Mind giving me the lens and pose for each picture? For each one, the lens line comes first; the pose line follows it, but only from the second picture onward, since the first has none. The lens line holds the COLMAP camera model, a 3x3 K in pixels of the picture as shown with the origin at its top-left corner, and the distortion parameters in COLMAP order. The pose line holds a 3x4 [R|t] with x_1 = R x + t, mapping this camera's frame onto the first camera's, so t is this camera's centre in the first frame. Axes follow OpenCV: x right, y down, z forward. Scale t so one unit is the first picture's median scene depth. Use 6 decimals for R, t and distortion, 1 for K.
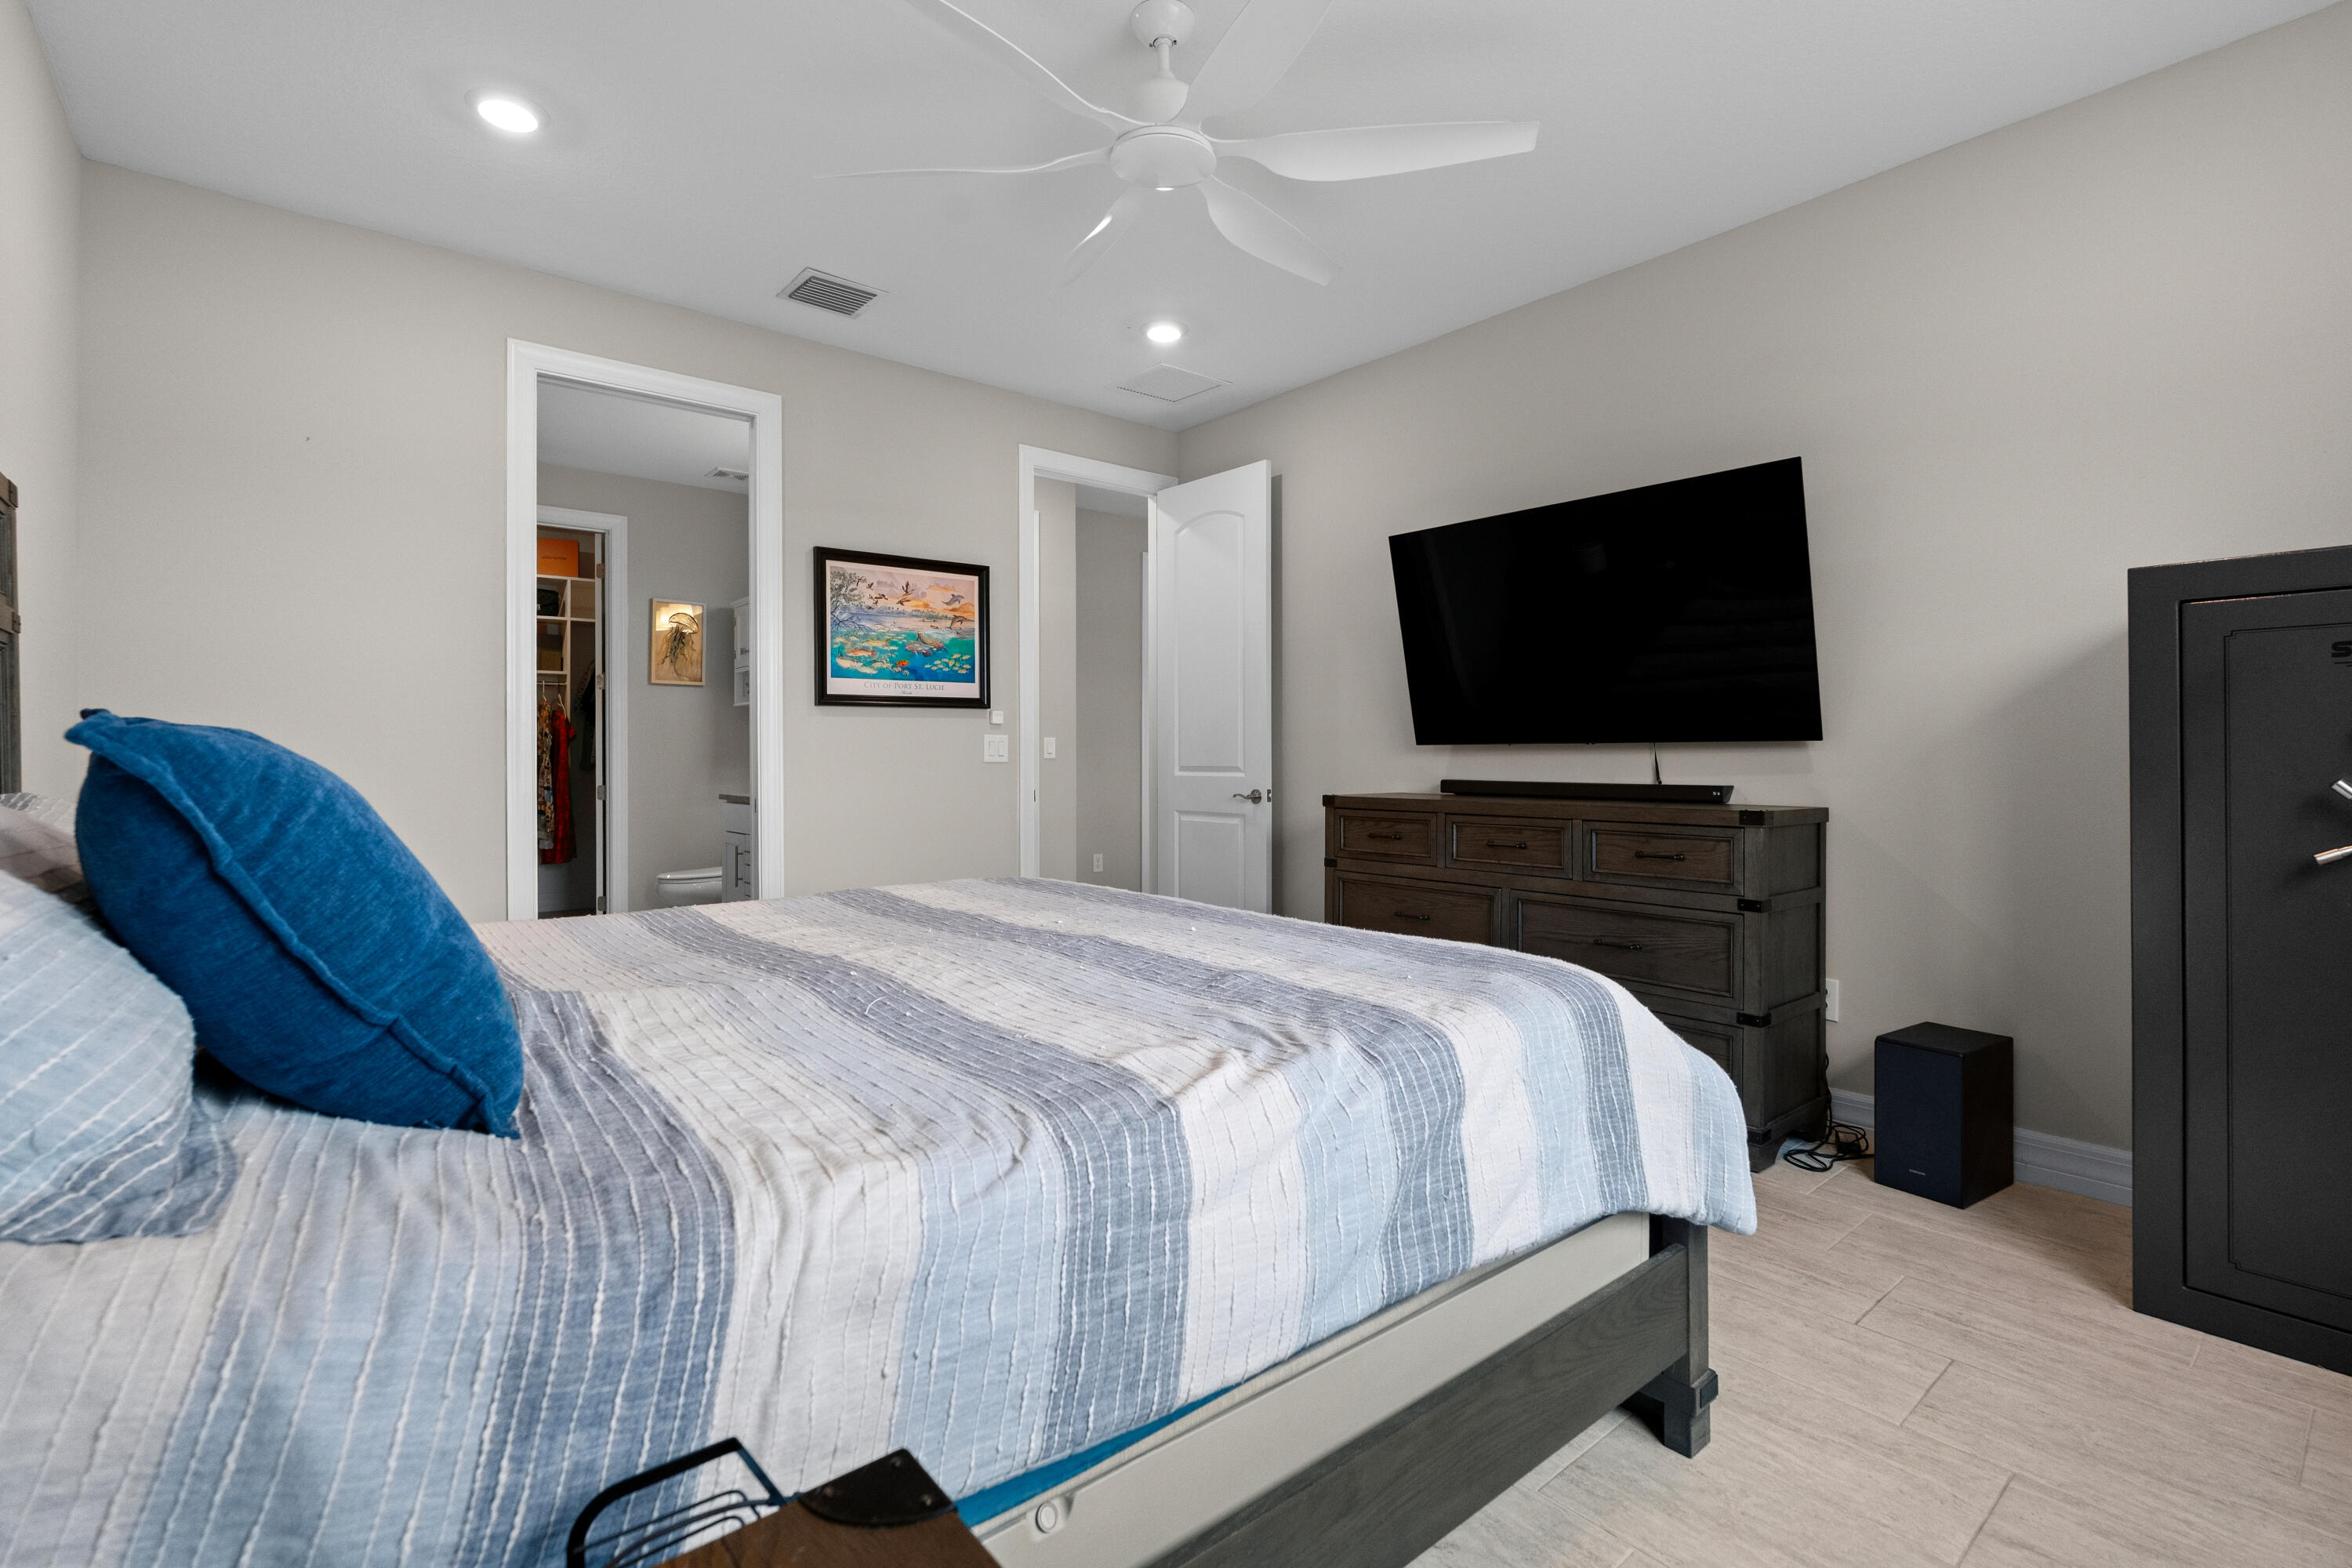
lens RADIAL K [[1058.6, 0, 1177.6], [0, 1058.6, 748.4], [0, 0, 1]] dist [0.000759, -0.002031]
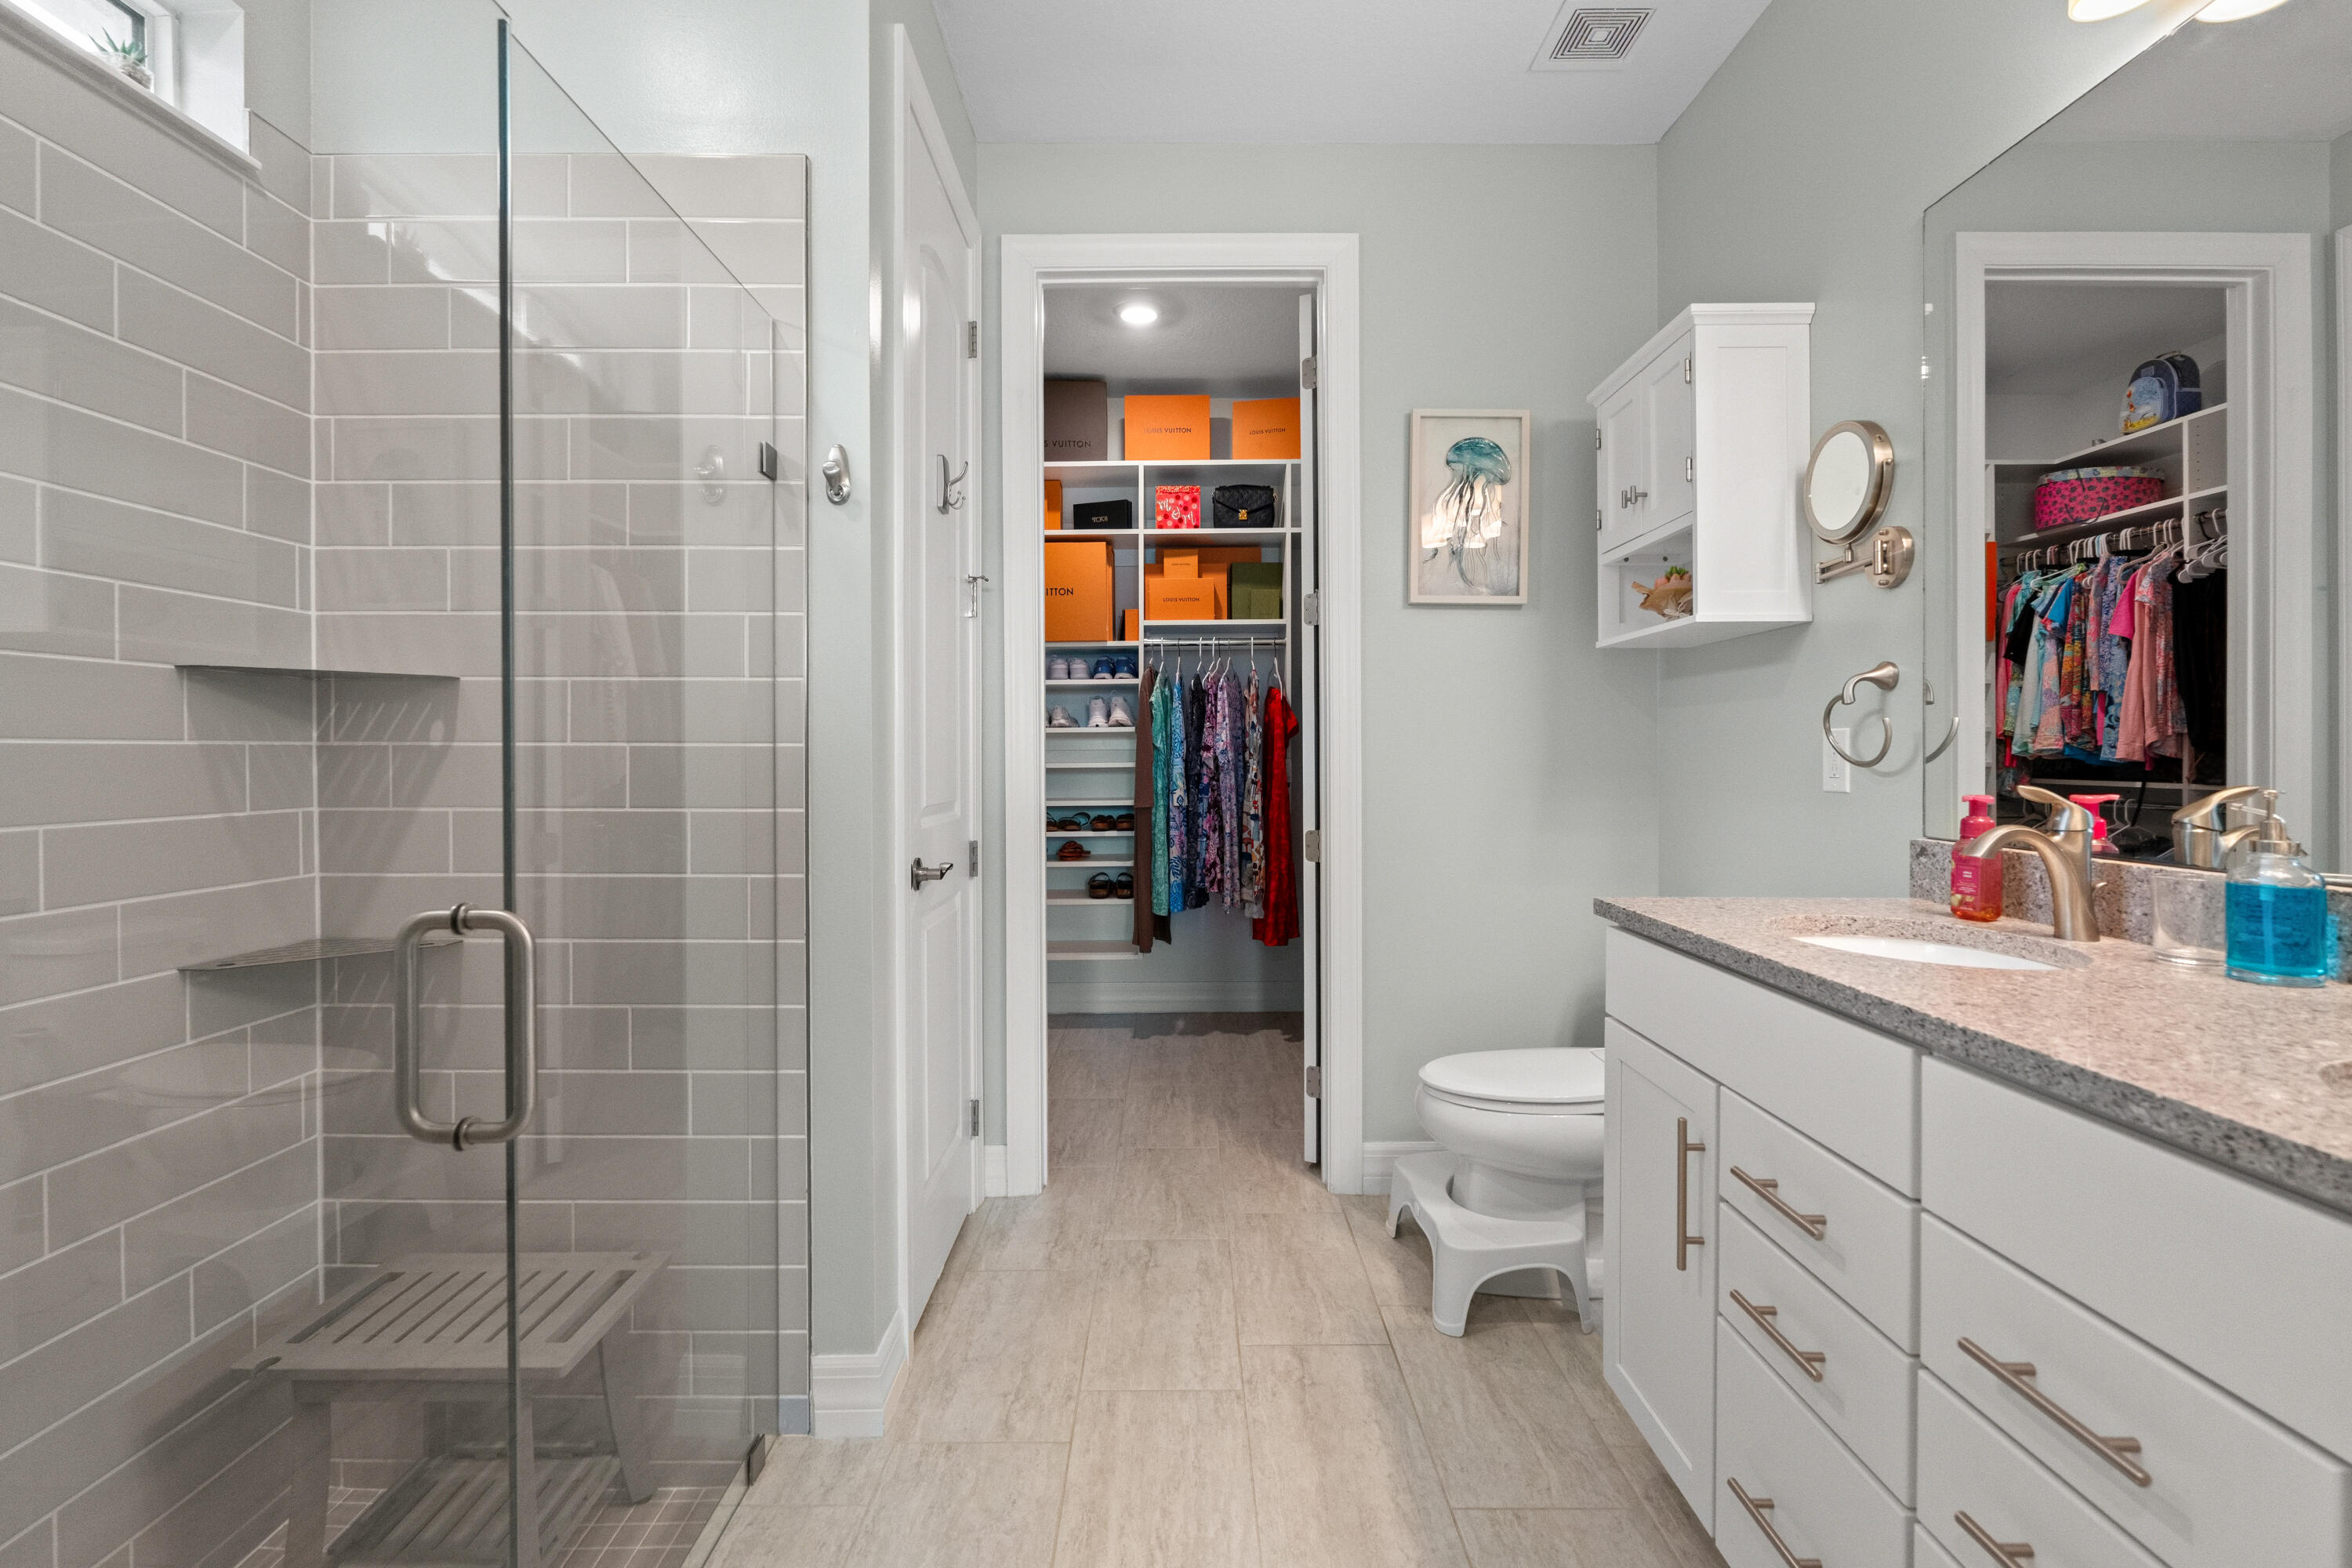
lens RADIAL K [[1058.6, 0, 1176.8], [0, 1058.6, 760.7], [0, 0, 1]] dist [0.000759, -0.002031]
pose [[0.773640, 0.006174, -0.633595, -0.247747], [0.004880, 0.999865, 0.015702, -0.003442], [0.633606, -0.015240, 0.773506, 0.505006]]
